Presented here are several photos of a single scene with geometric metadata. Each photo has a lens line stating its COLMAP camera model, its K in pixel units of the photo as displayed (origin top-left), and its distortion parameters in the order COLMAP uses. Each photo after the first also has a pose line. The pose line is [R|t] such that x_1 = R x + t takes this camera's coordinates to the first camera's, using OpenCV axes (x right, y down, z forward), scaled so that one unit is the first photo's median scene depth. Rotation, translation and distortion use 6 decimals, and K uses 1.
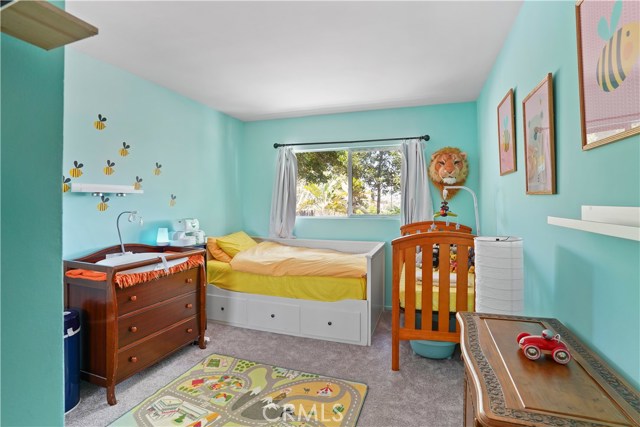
lens RADIAL K [[318.6, 0, 320.1], [0, 318.6, 204.4], [0, 0, 1]] dist [-0.033782, 0.000250]
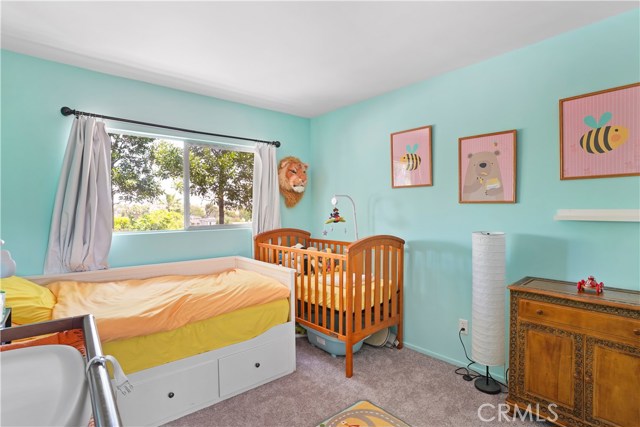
lens RADIAL K [[324.2, 0, 318.2], [0, 324.2, 215.3], [0, 0, 1]] dist [-0.035279, 0.002176]
pose [[0.514846, -0.017879, 0.857096, -0.568752], [0.013370, 0.999828, 0.012825, -0.001463], [-0.857178, 0.004857, 0.514997, 0.468713]]
